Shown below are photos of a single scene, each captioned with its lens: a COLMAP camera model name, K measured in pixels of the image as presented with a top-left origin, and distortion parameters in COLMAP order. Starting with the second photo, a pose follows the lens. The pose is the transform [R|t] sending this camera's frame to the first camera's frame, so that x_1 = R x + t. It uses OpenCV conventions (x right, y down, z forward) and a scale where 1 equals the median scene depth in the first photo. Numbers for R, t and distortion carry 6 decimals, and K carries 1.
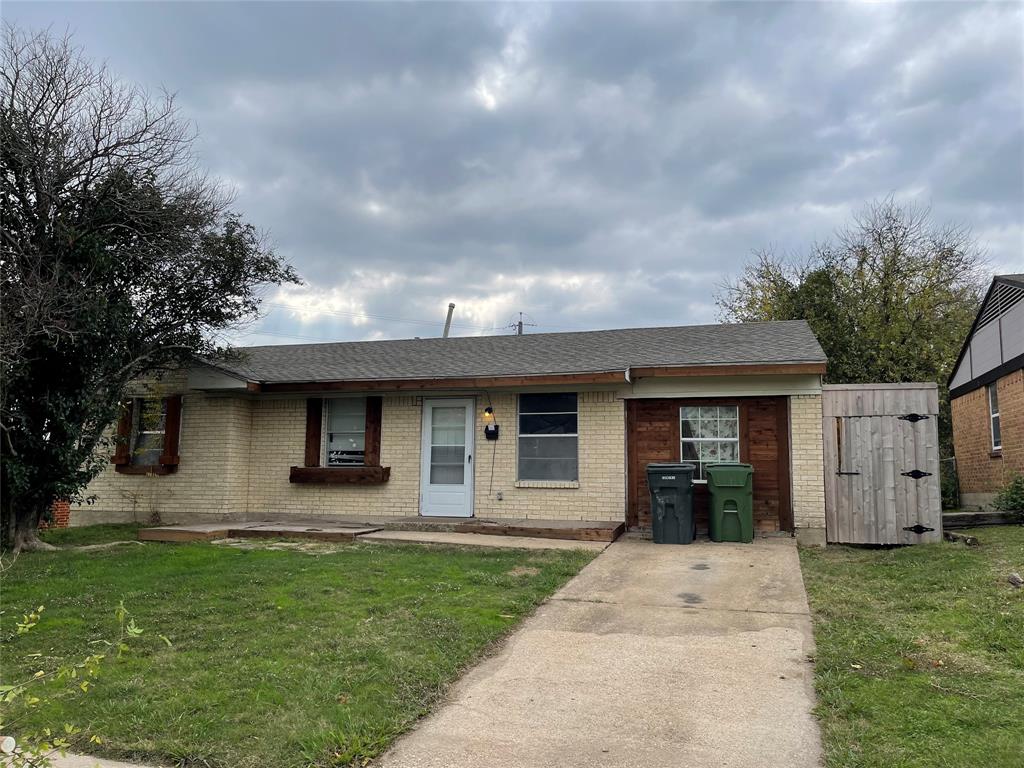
lens RADIAL K [[780.4, 0, 510.8], [0, 780.4, 383.2], [0, 0, 1]] dist [0.033492, -0.090024]
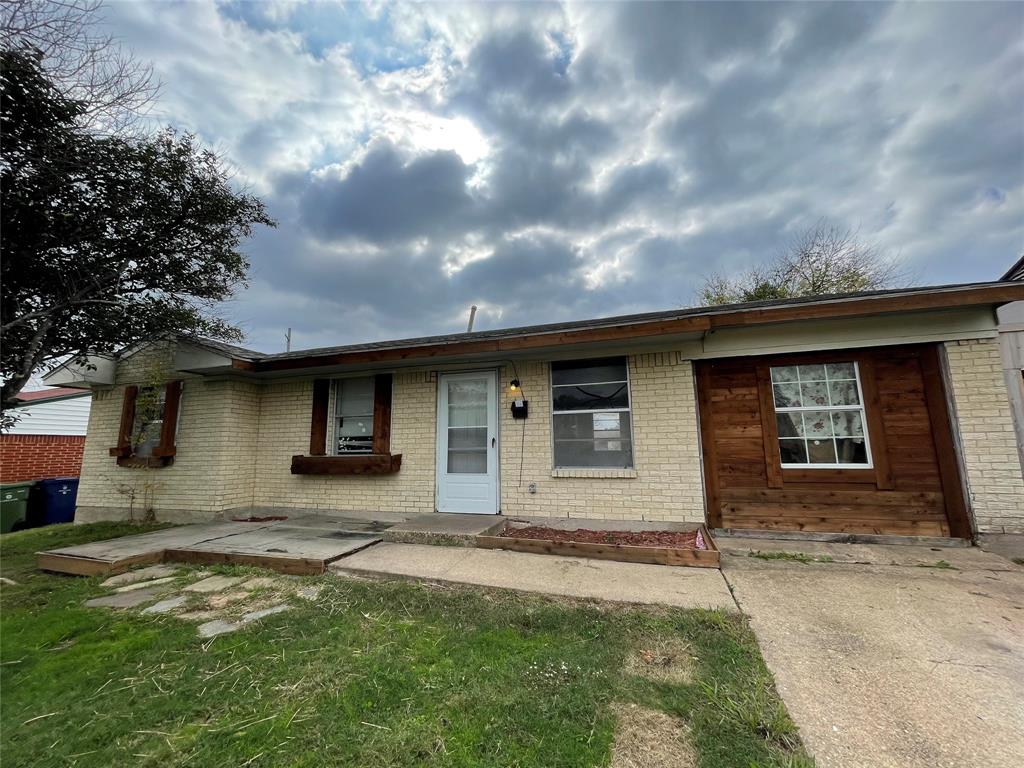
lens RADIAL K [[411.3, 0, 512.6], [0, 411.3, 382.3], [0, 0, 1]] dist [-0.009536, 0.001919]
pose [[0.999663, -0.025853, 0.002505, -0.032128], [0.025928, 0.998983, -0.036879, 0.049801], [-0.001549, 0.036932, 0.999317, 0.564777]]
